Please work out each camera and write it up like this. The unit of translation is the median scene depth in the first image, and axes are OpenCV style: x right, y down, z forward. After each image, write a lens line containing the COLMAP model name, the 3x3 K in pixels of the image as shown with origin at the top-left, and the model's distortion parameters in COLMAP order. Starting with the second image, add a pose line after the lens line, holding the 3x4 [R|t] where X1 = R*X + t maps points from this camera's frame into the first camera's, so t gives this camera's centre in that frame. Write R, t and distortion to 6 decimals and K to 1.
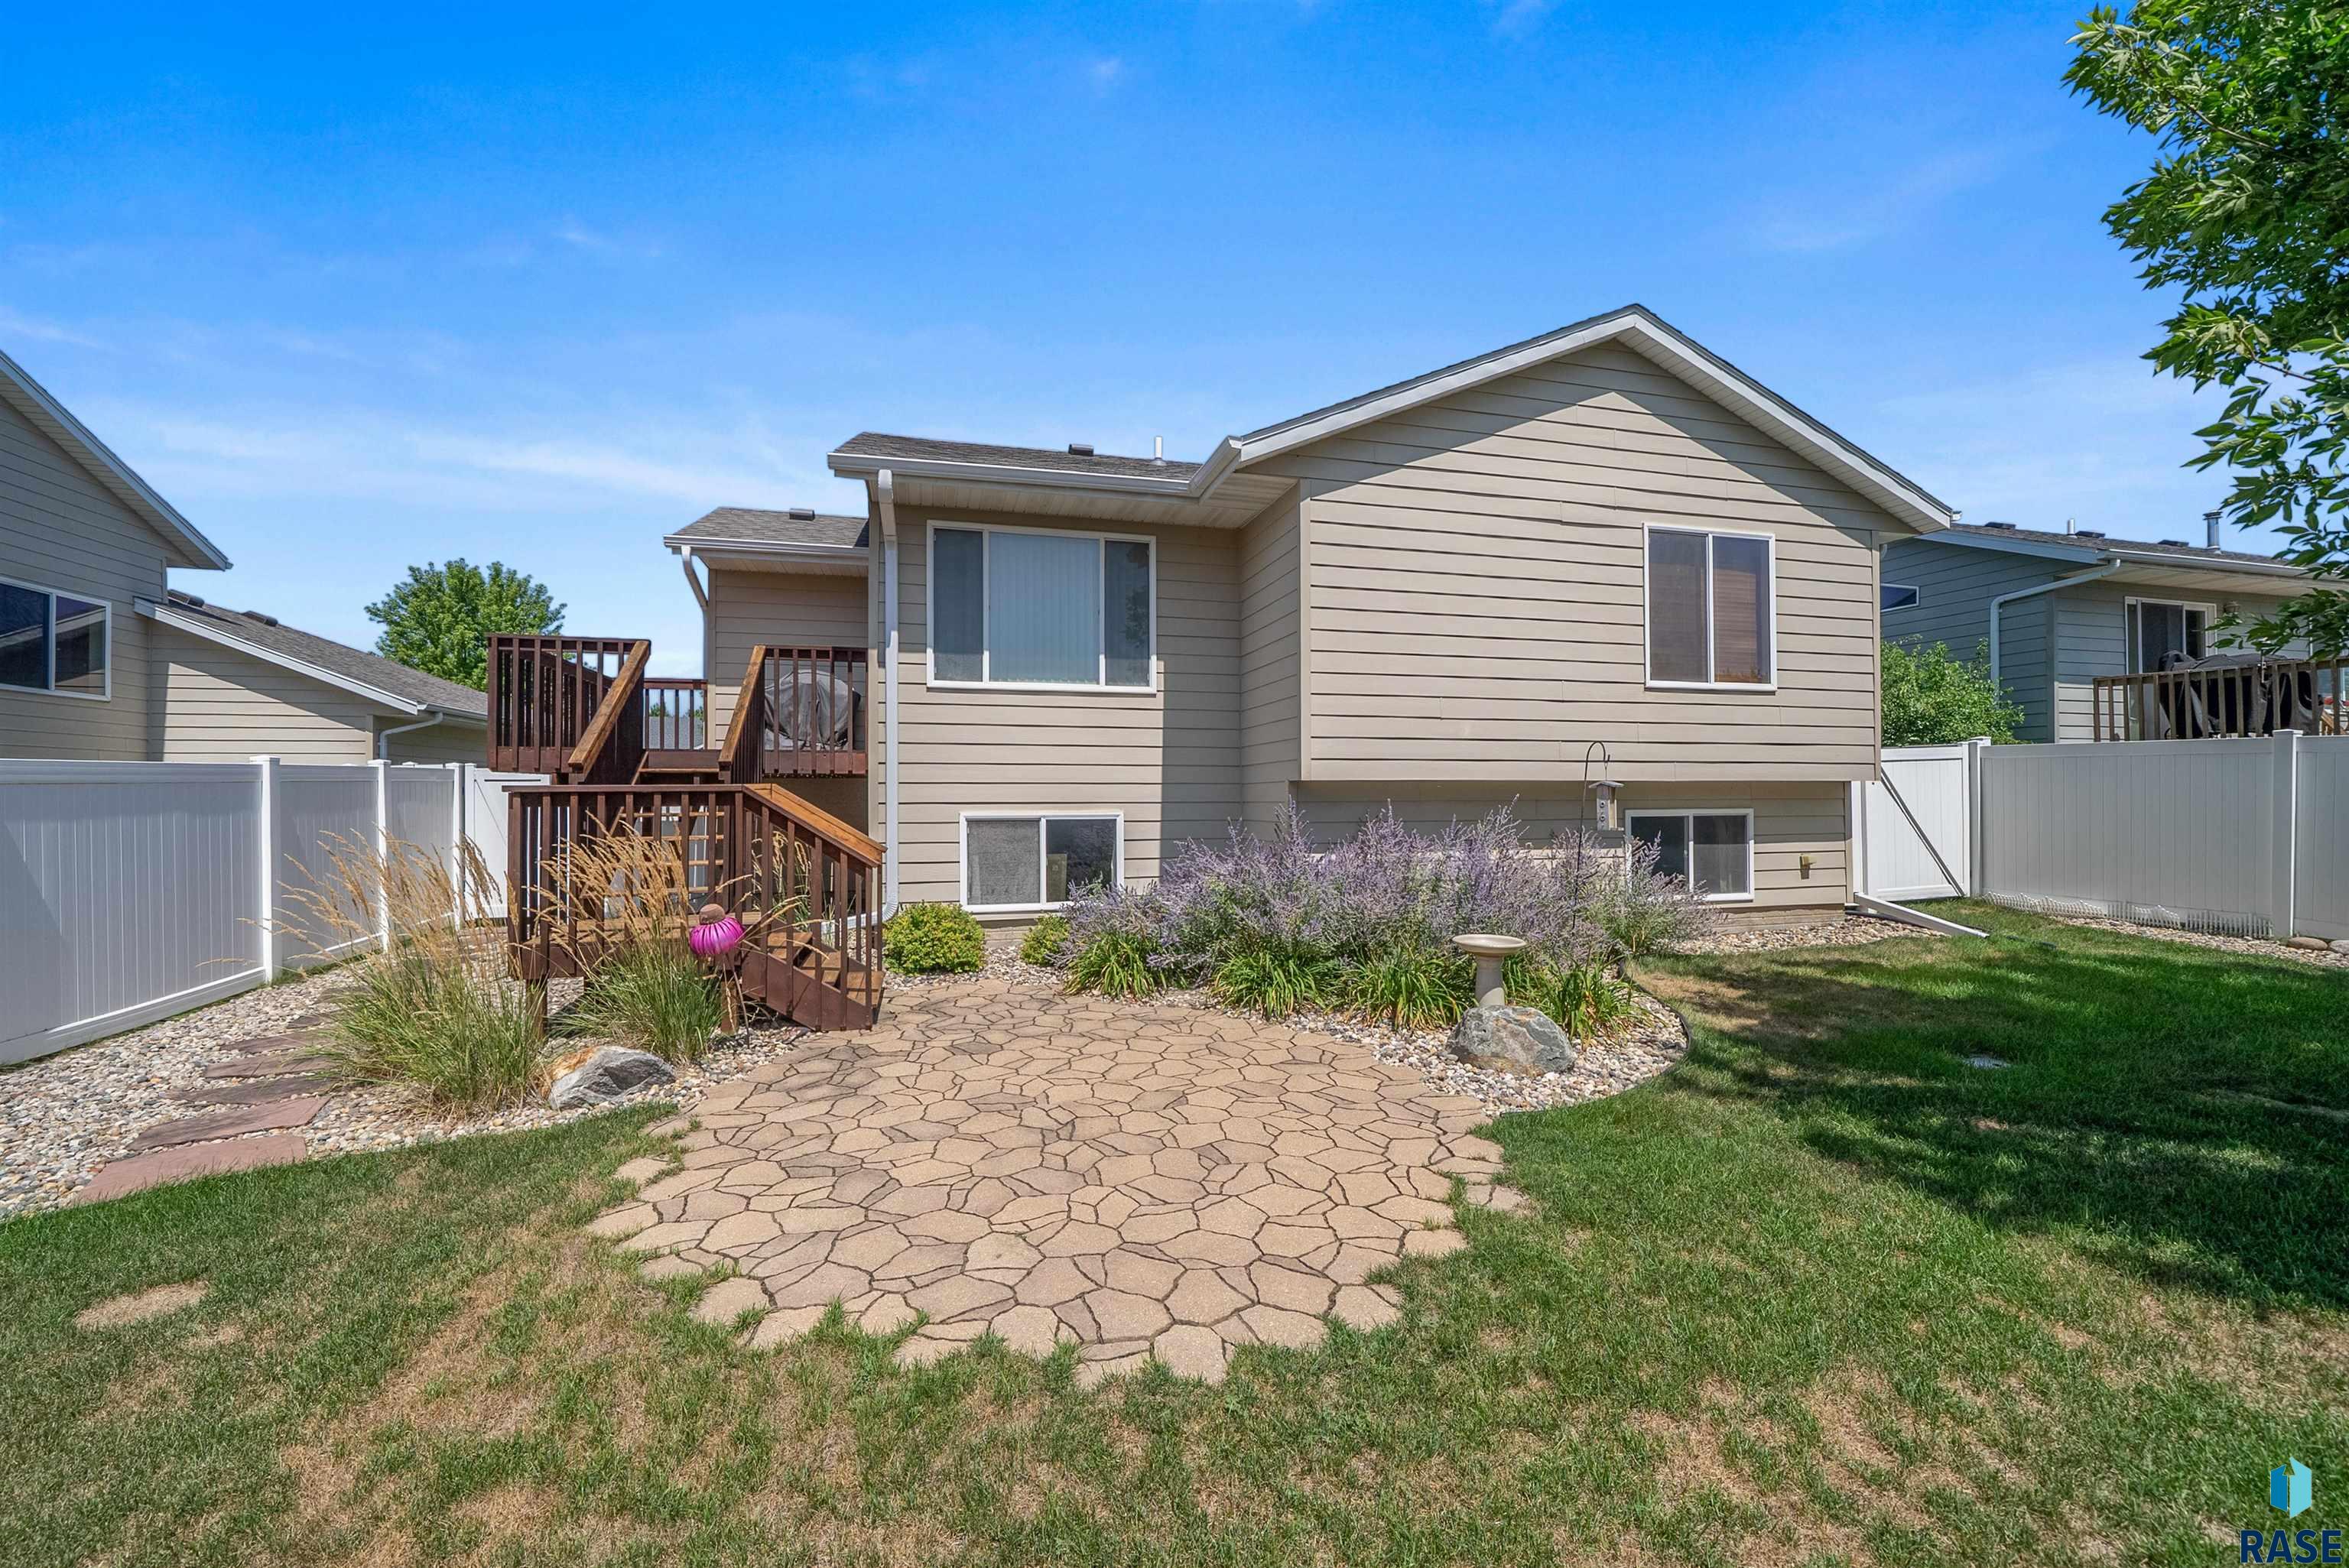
lens RADIAL K [[940.2, 0, 1169.0], [0, 940.2, 785.4], [0, 0, 1]] dist [-0.001284, -0.000522]
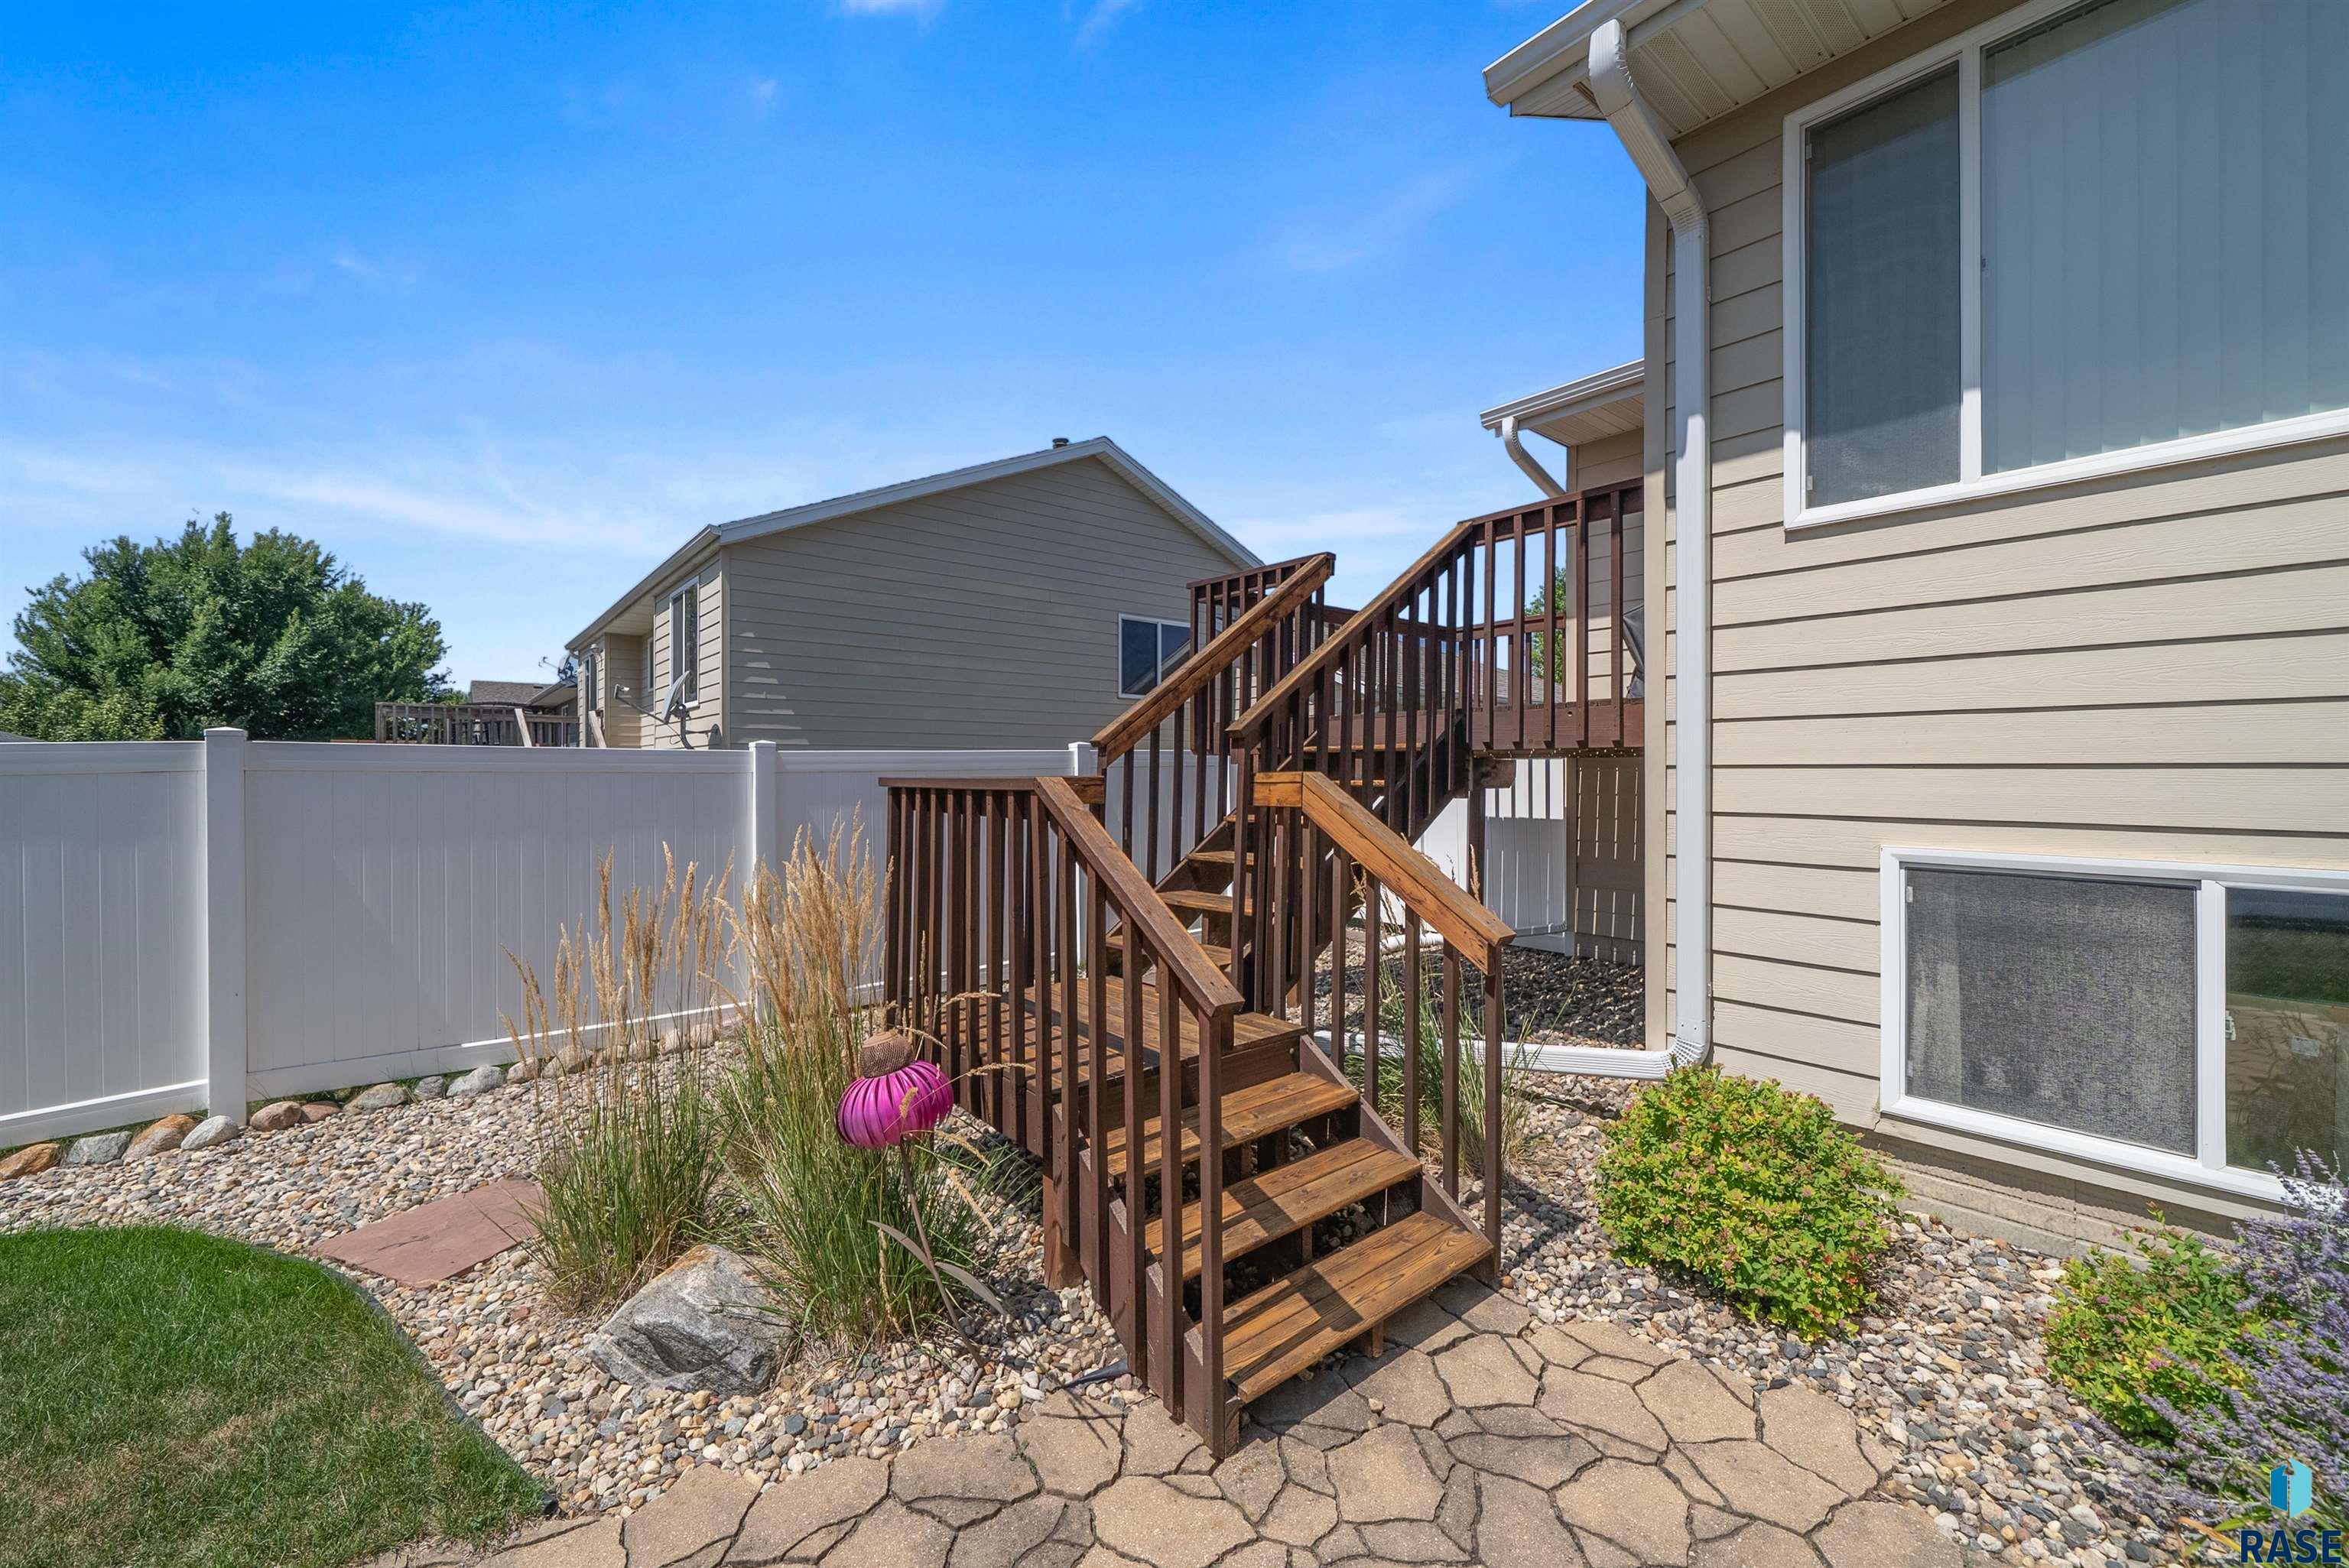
lens RADIAL K [[940.2, 0, 1177.3], [0, 940.2, 772.9], [0, 0, 1]] dist [-0.001284, -0.000522]
pose [[0.430230, 0.001578, -0.902718, -0.003861], [0.006263, 0.999969, 0.004733, -0.003602], [0.902698, -0.007690, 0.430206, 0.567697]]
